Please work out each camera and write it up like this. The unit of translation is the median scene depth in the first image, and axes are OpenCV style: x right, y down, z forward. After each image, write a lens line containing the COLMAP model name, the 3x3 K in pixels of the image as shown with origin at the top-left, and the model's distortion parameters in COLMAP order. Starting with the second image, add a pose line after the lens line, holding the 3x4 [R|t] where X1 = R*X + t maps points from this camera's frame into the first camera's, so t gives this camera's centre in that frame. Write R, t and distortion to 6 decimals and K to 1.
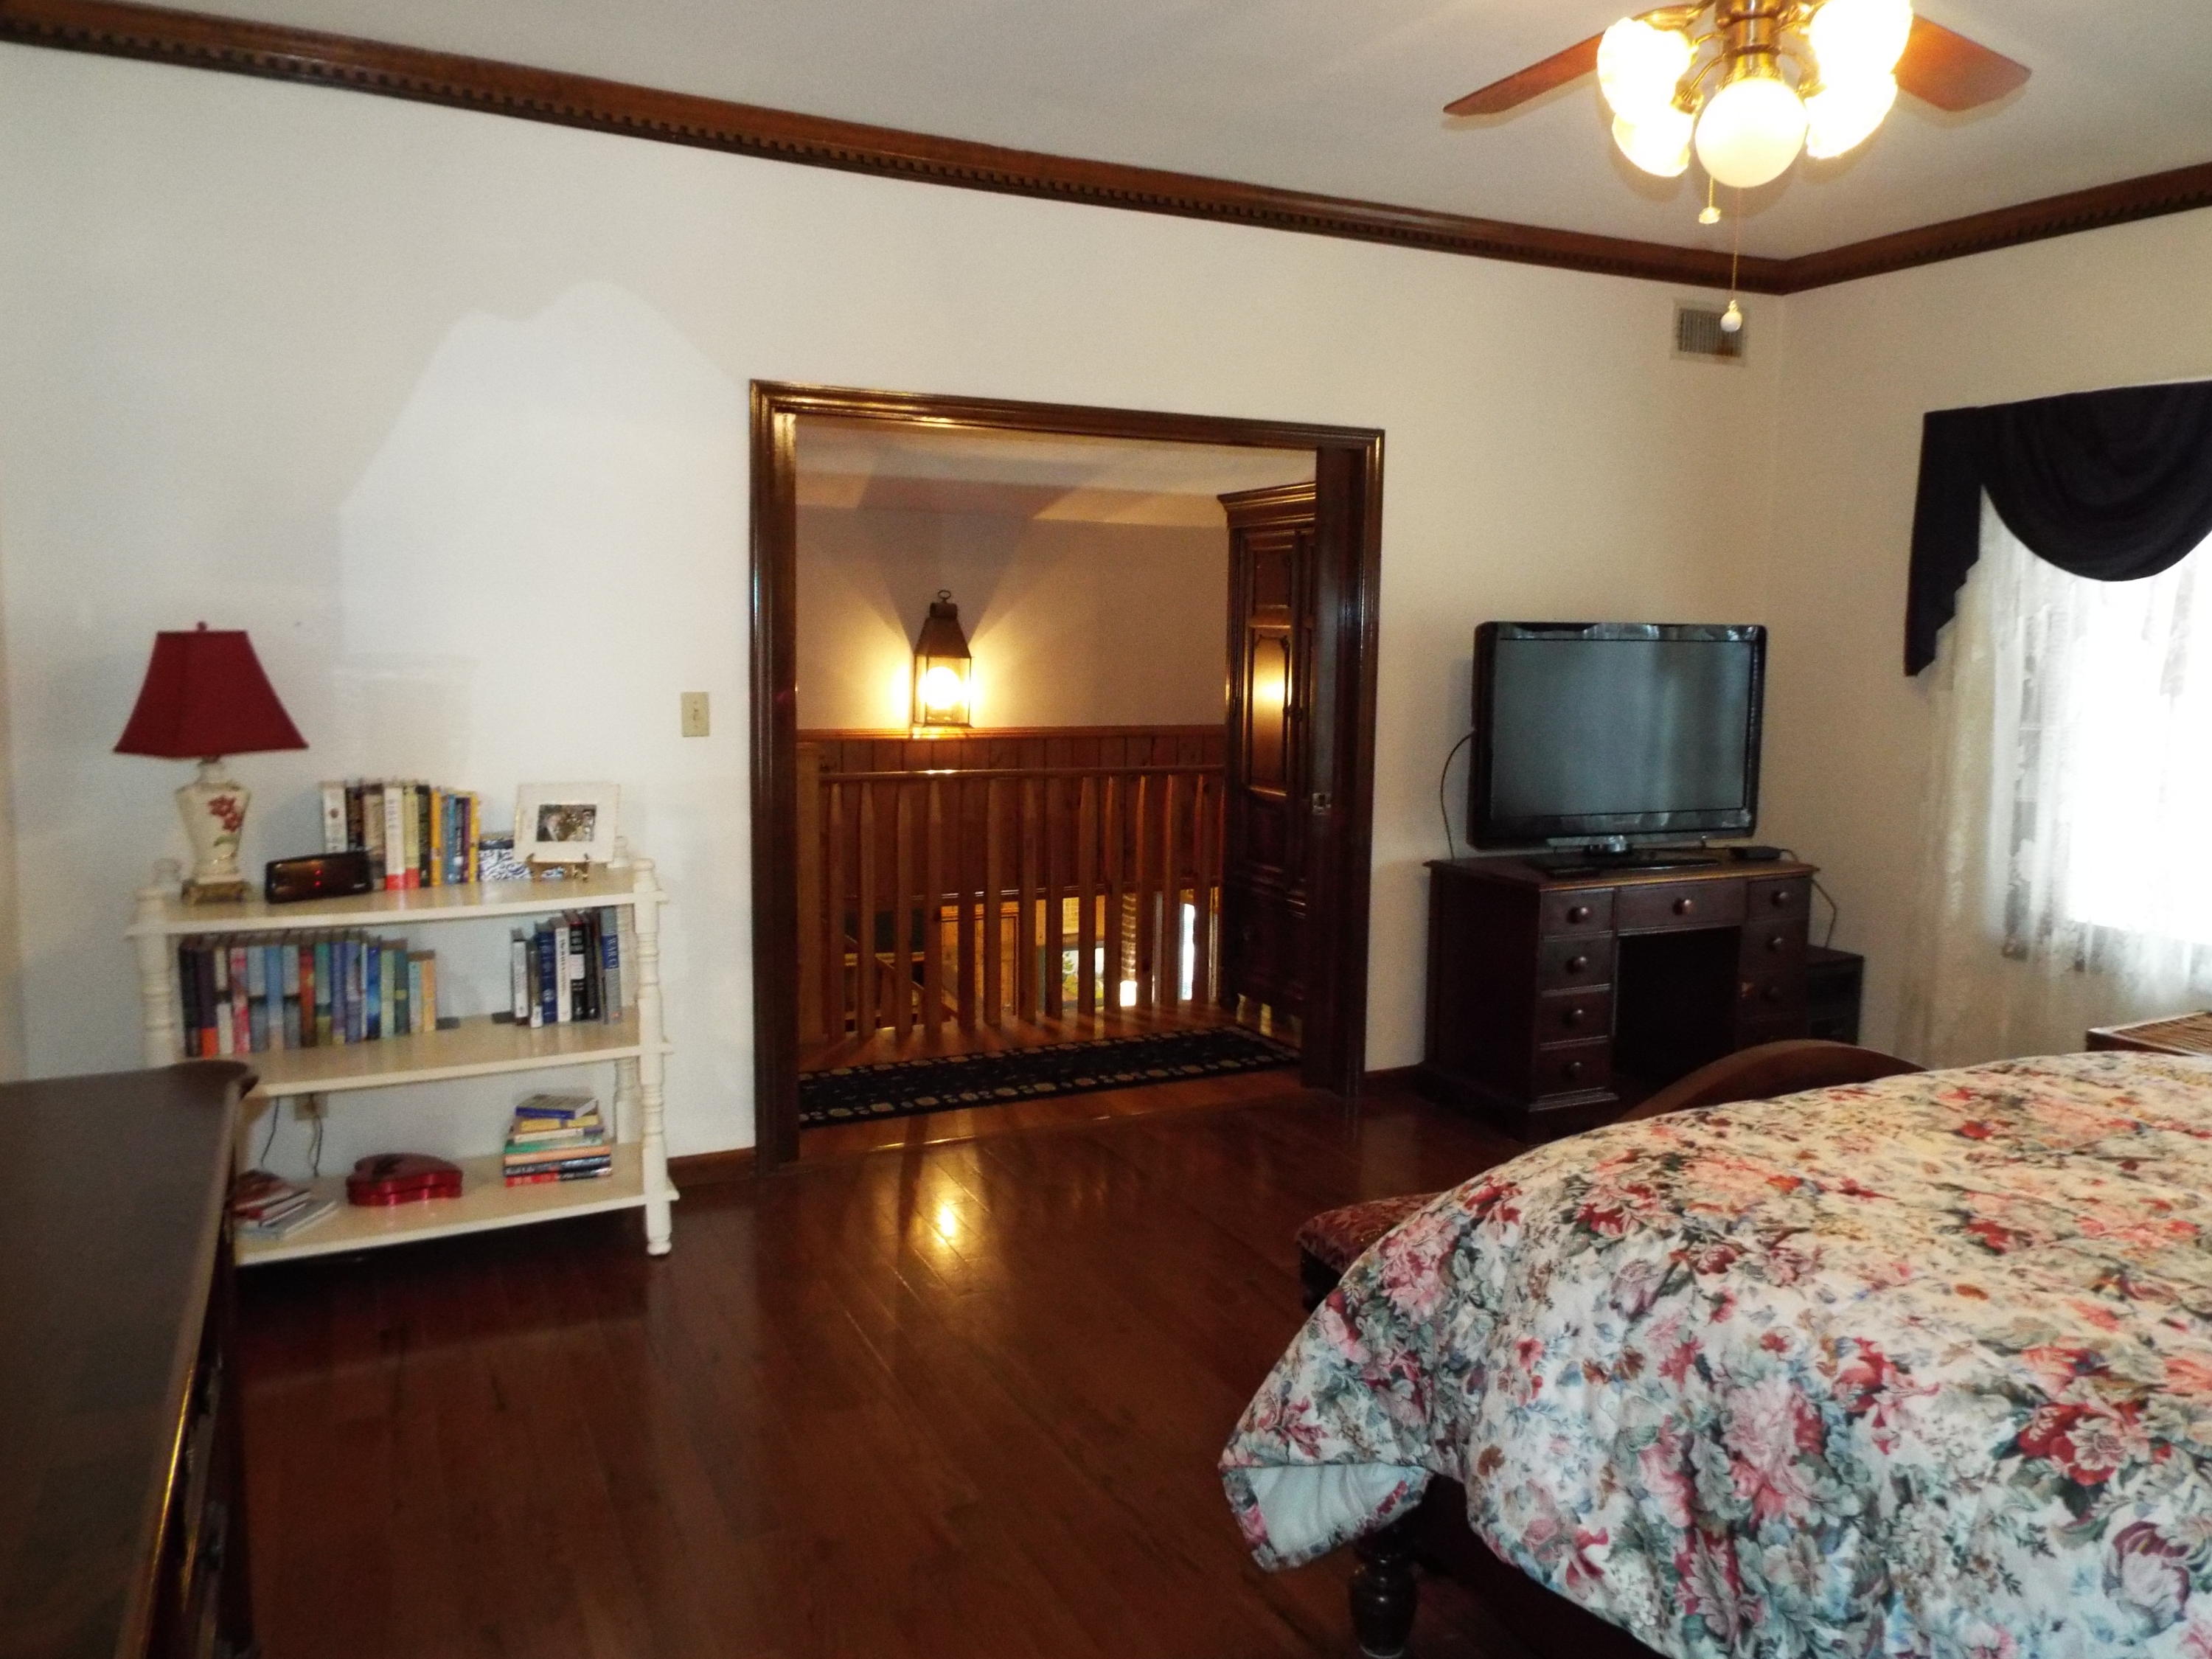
lens RADIAL K [[1624.8, 0, 1134.3], [0, 1624.8, 811.5], [0, 0, 1]] dist [0.004204, 0.000318]
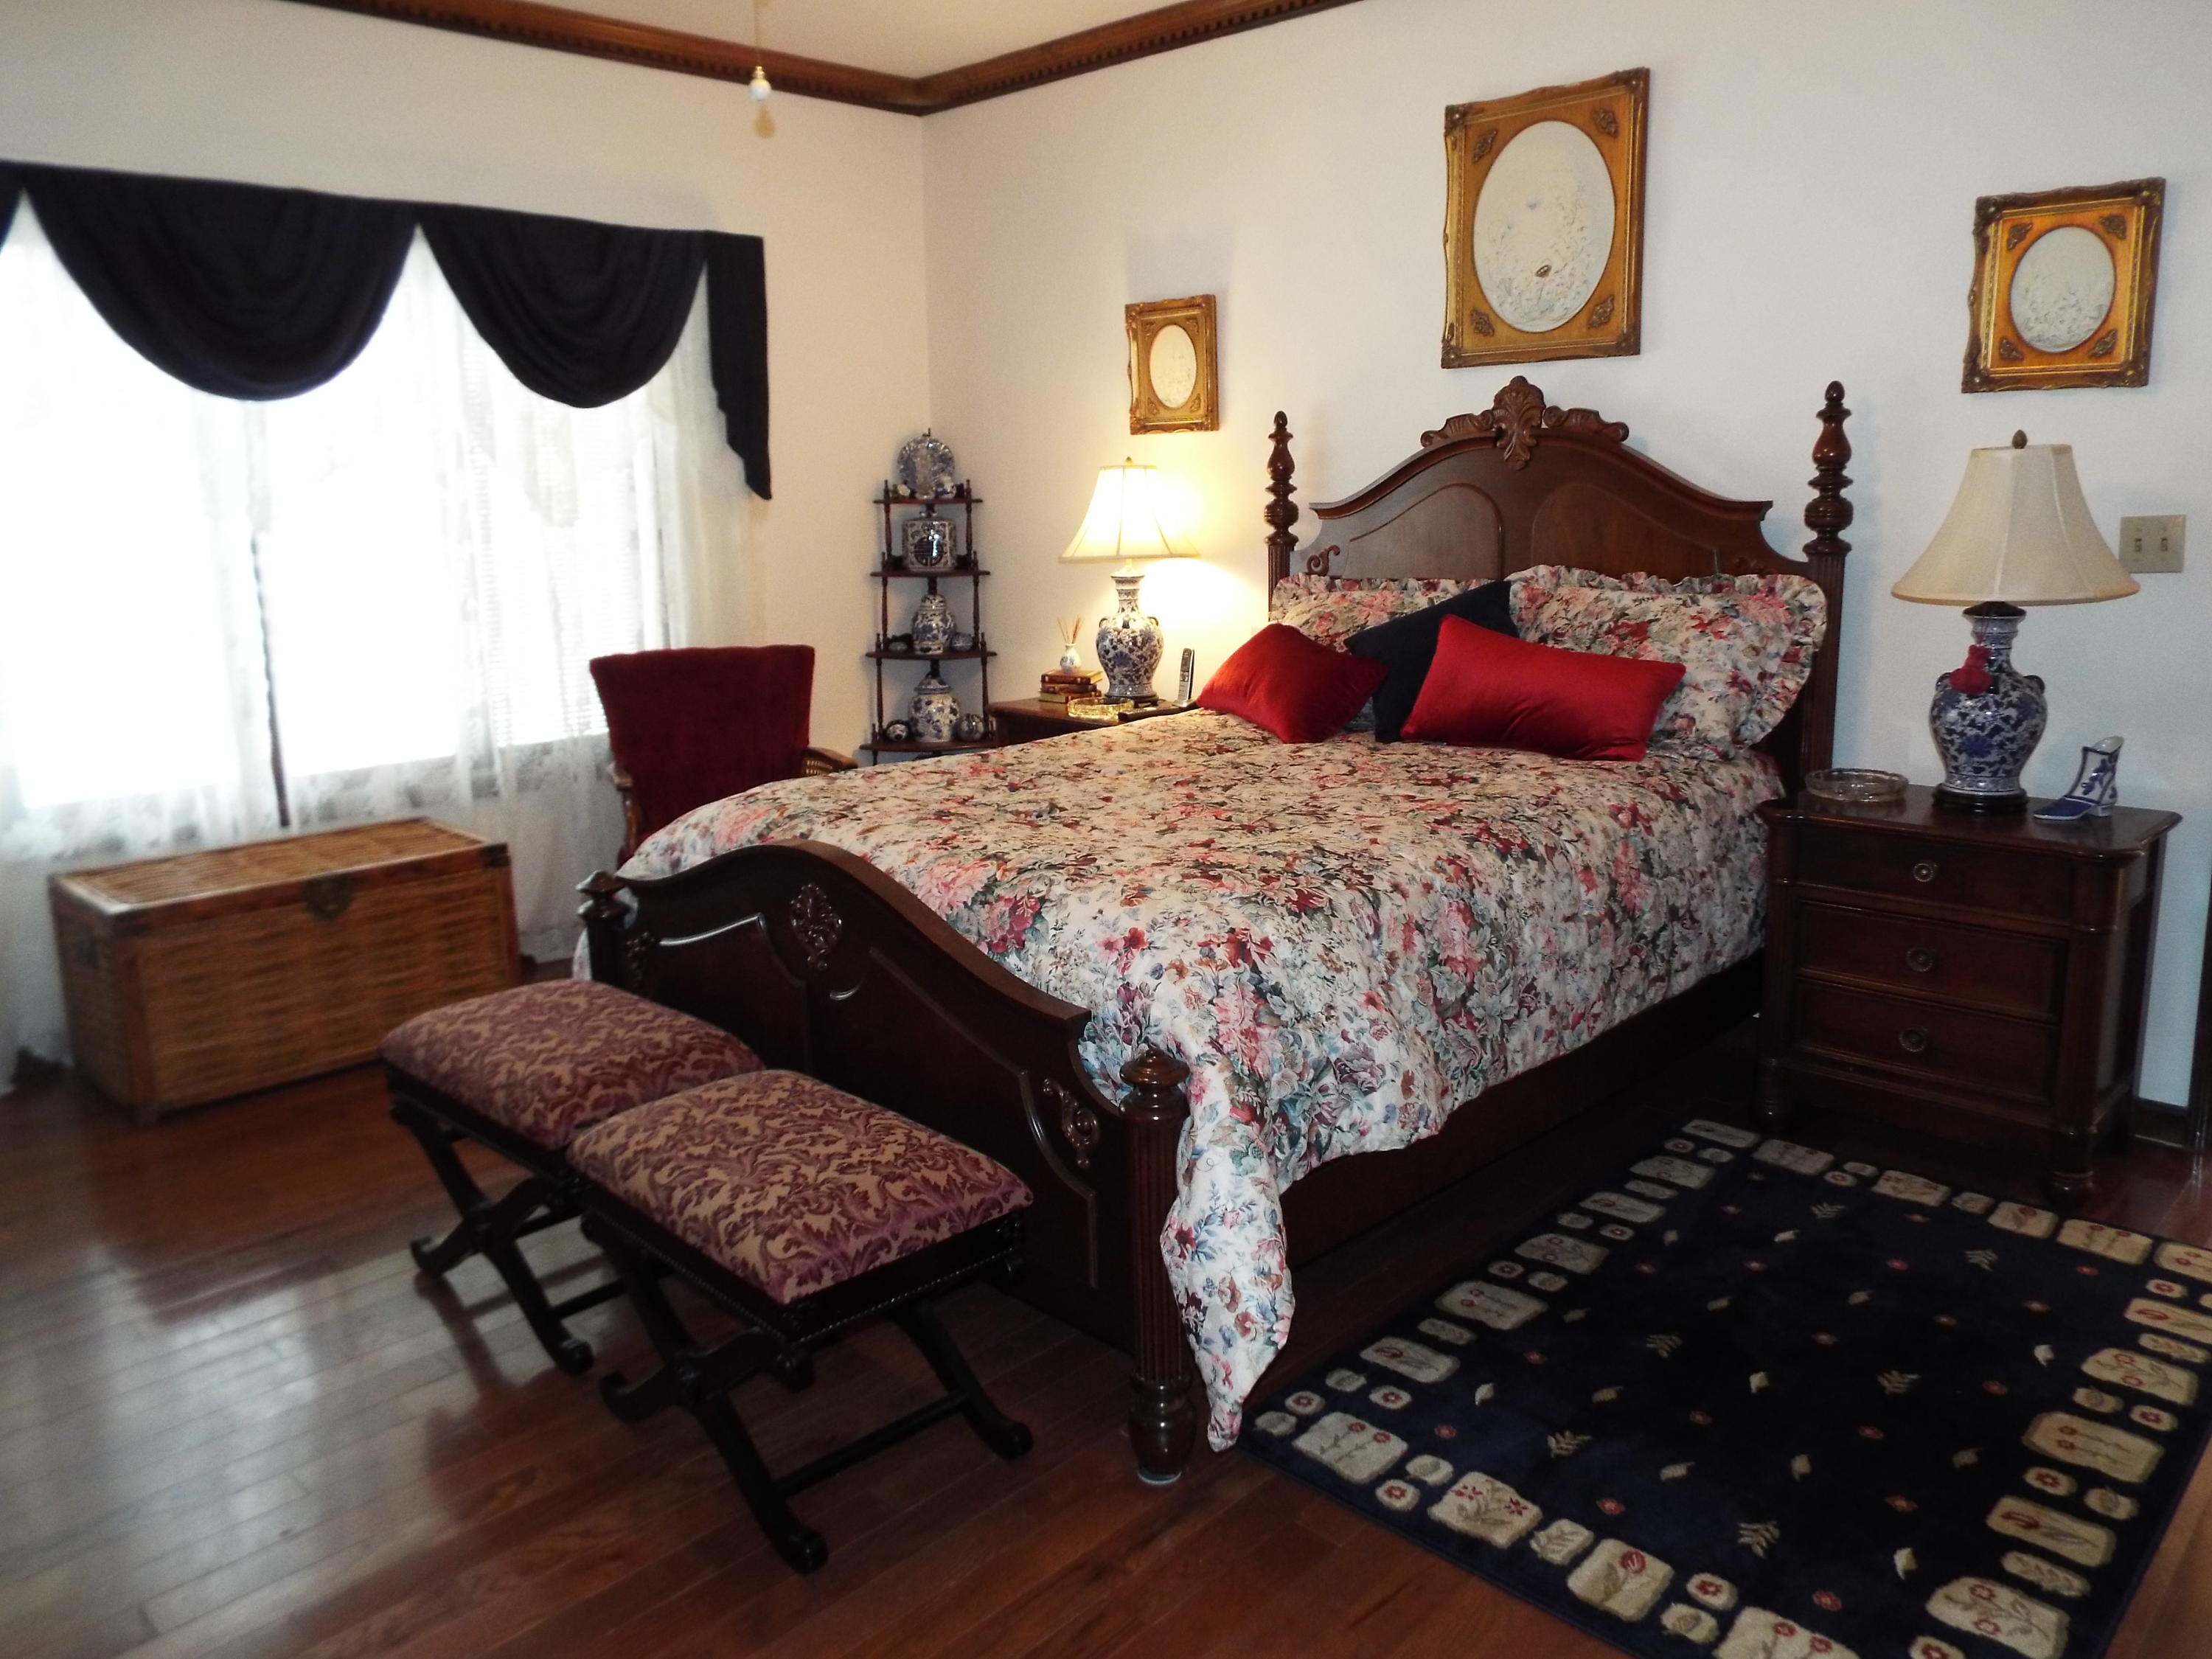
lens RADIAL K [[1624.8, 0, 1134.3], [0, 1624.8, 811.5], [0, 0, 1]] dist [0.004204, 0.000318]
pose [[-0.322112, -0.187754, 0.927897, -0.897194], [0.136746, 0.960630, 0.241848, -0.150859], [-0.936773, 0.204788, -0.283756, 1.592076]]
